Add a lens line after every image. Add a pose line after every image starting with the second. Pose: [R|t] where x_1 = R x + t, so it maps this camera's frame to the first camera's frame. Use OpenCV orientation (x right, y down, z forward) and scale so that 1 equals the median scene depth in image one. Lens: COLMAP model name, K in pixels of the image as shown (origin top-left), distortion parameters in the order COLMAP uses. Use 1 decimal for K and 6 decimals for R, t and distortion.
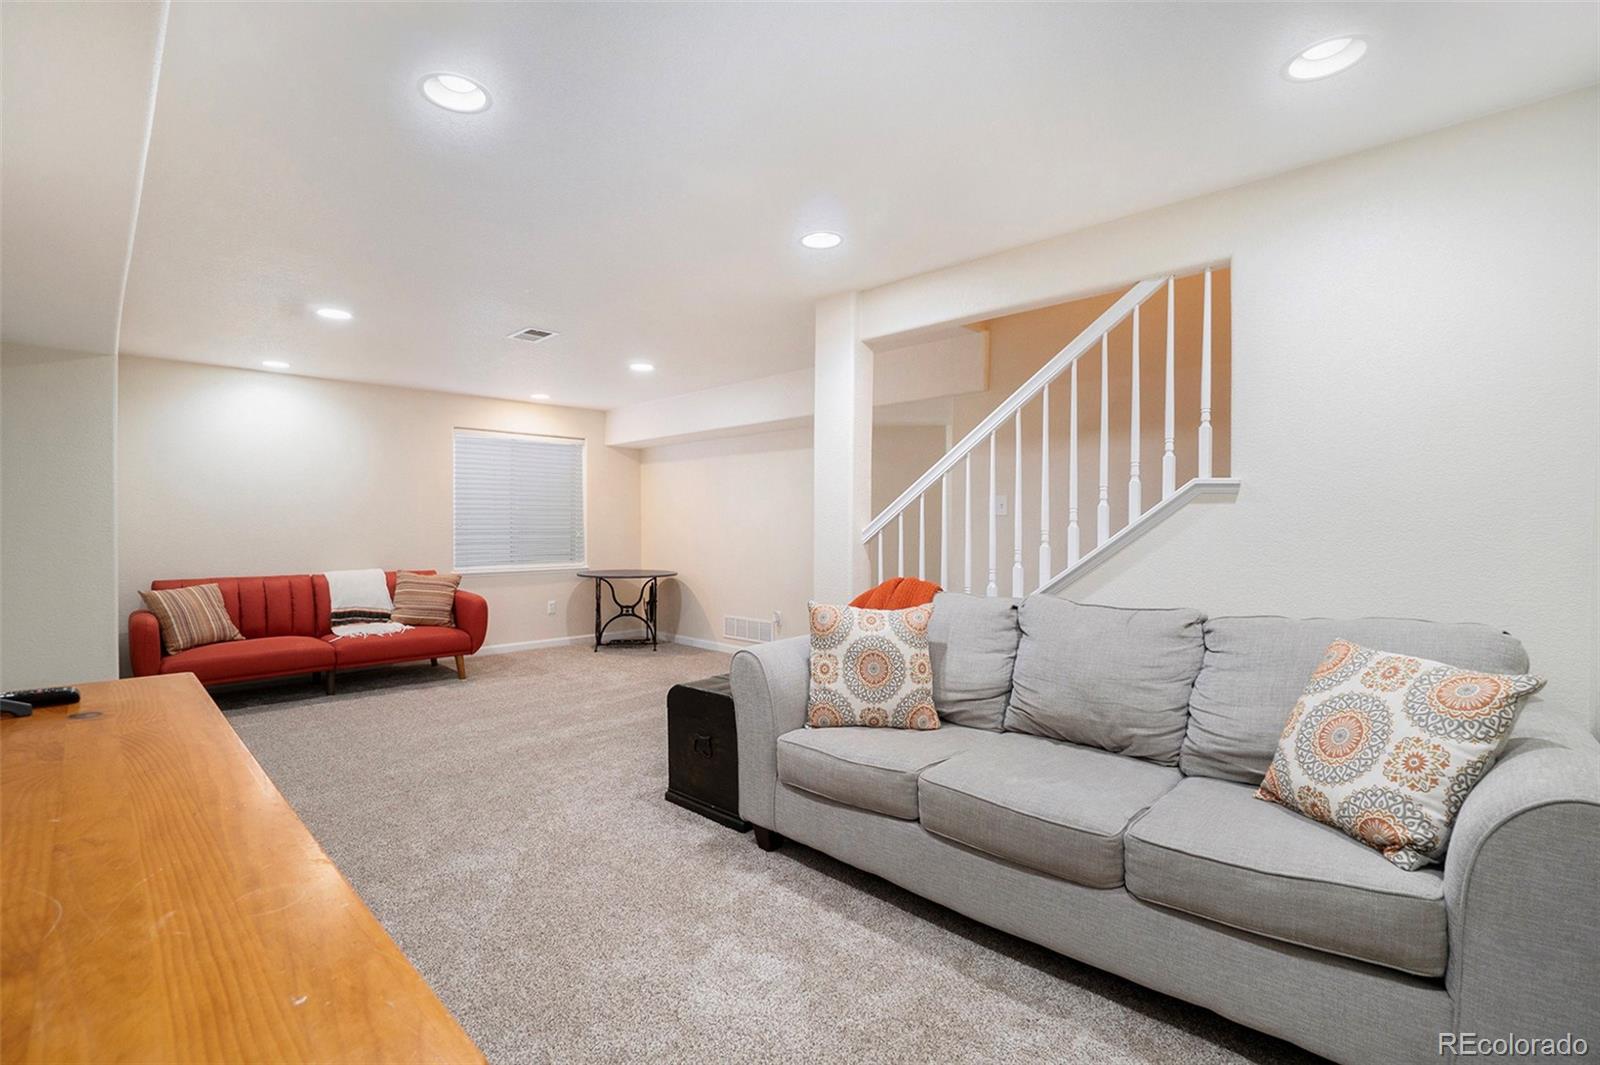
lens RADIAL K [[731.7, 0, 800.0], [0, 731.7, 532.5], [0, 0, 1]] dist [-0.001825, -0.000180]
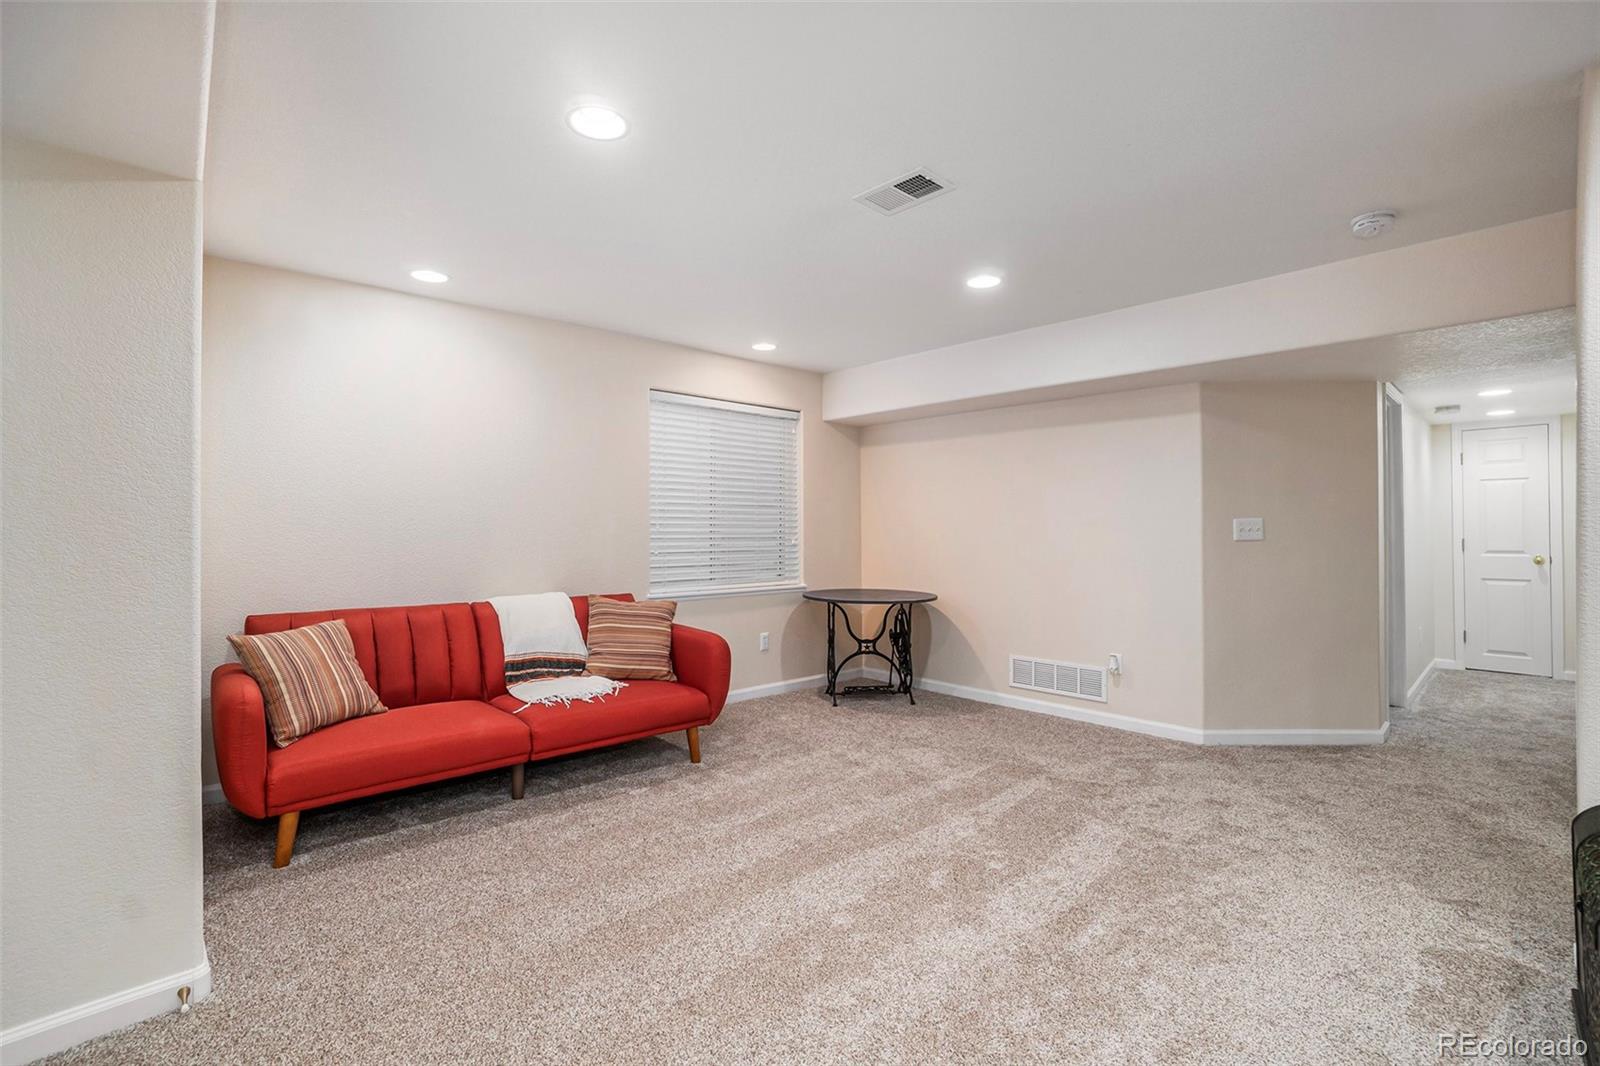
lens RADIAL K [[710.8, 0, 800.0], [0, 710.8, 533.0], [0, 0, 1]] dist [-0.029110, -0.000187]
pose [[0.999685, 0.002079, -0.025015, -0.356676], [-0.002210, 0.999984, -0.005215, -0.001747], [0.025004, 0.005269, 0.999673, 0.372332]]
